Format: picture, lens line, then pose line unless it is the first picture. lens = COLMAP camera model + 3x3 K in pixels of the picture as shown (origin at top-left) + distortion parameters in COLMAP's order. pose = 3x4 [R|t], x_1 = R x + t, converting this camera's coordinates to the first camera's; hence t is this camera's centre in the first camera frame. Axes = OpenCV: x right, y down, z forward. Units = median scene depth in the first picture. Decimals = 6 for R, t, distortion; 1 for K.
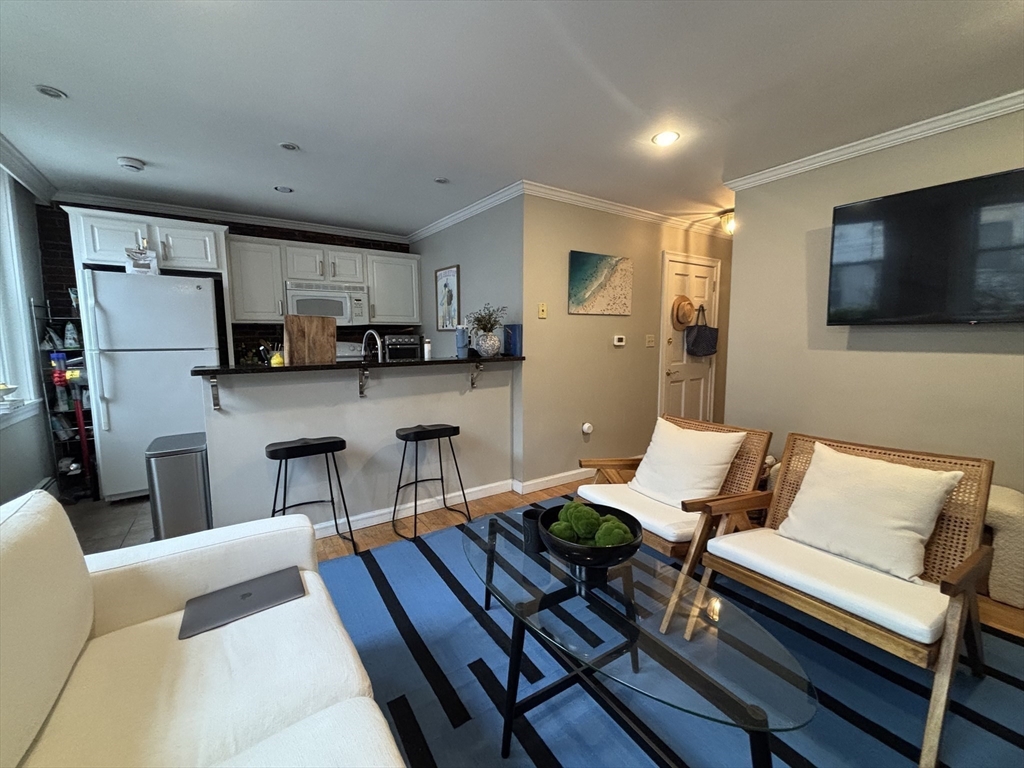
lens RADIAL K [[408.0, 0, 507.8], [0, 408.0, 381.0], [0, 0, 1]] dist [0.001335, -0.000798]
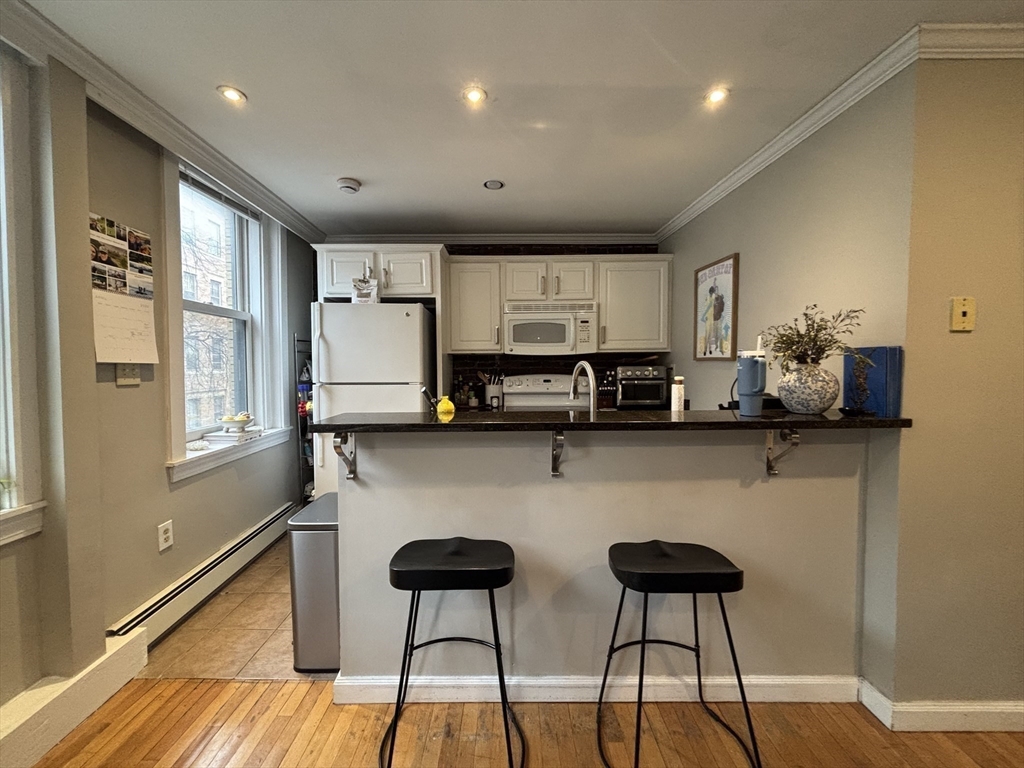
lens RADIAL K [[408.0, 0, 512.6], [0, 408.0, 383.5], [0, 0, 1]] dist [0.001335, -0.000798]
pose [[0.836349, 0.025180, -0.547619, -0.078043], [-0.058307, 0.997364, -0.043189, -0.054857], [0.545088, 0.068051, 0.835612, 0.397619]]
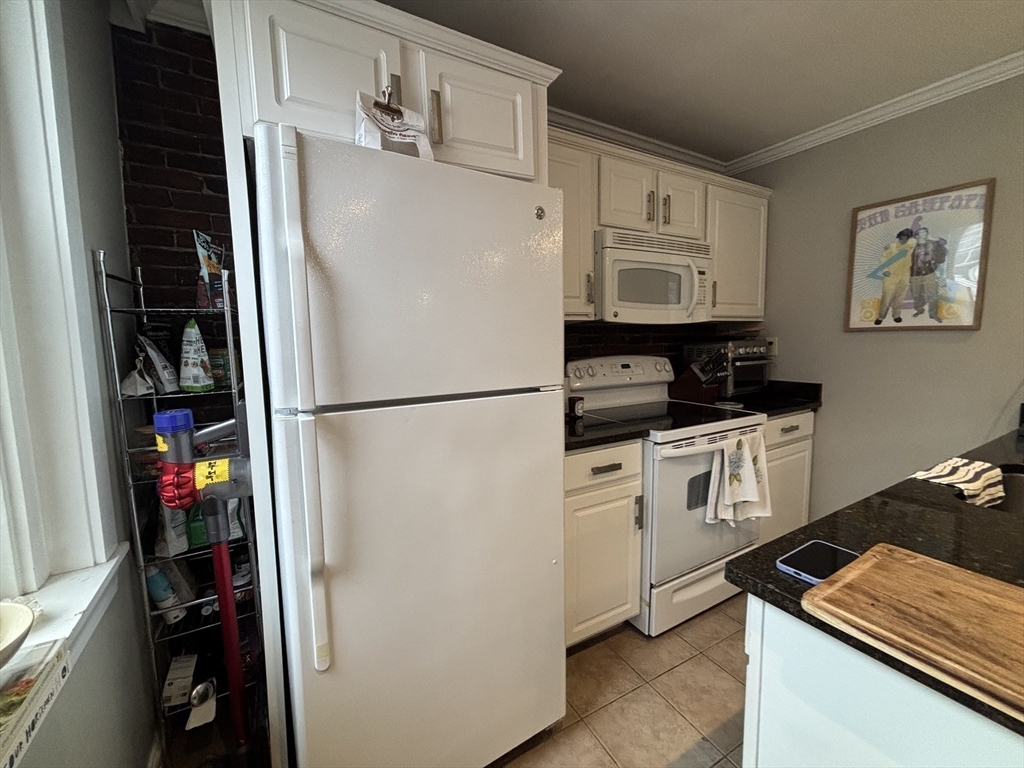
lens RADIAL K [[408.0, 0, 508.7], [0, 408.0, 380.8], [0, 0, 1]] dist [0.001335, -0.000798]
pose [[0.996538, -0.005963, -0.082929, -0.762692], [0.005285, 0.999951, -0.008385, -0.084553], [0.082974, 0.007918, 0.996520, 0.657669]]
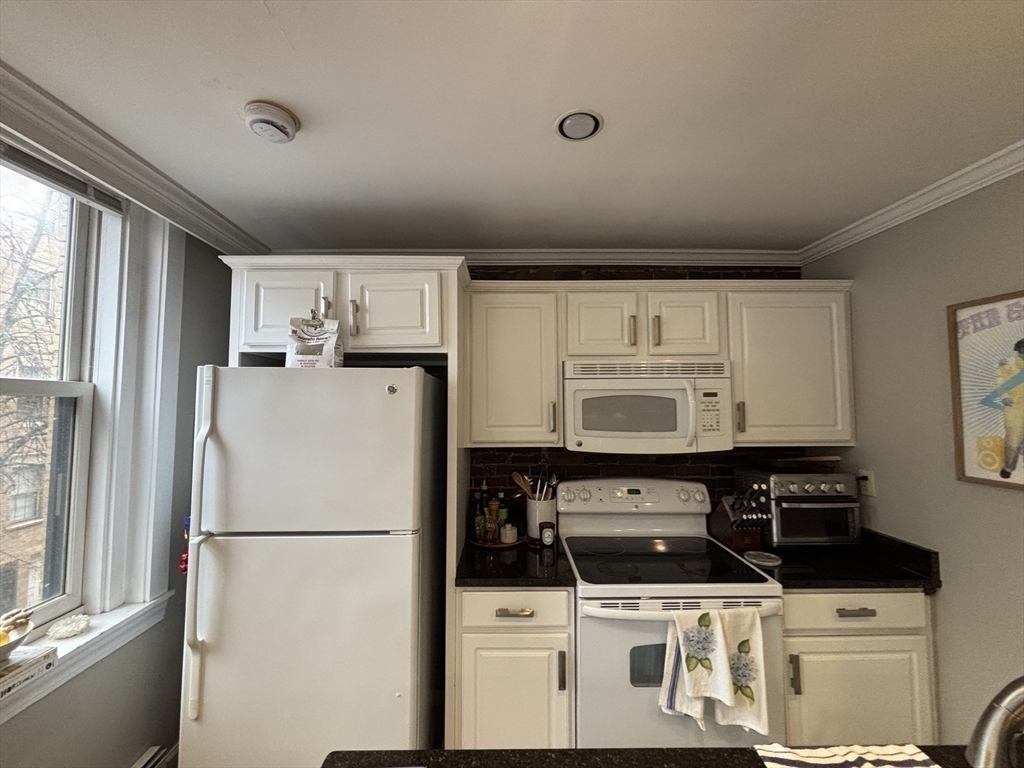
lens RADIAL K [[408.0, 0, 510.4], [0, 408.0, 383.8], [0, 0, 1]] dist [0.001335, -0.000798]
pose [[0.834722, -0.023694, -0.550161, -0.414377], [-0.062432, 0.988560, -0.137298, -0.184966], [0.547120, 0.148953, 0.823694, 0.714886]]
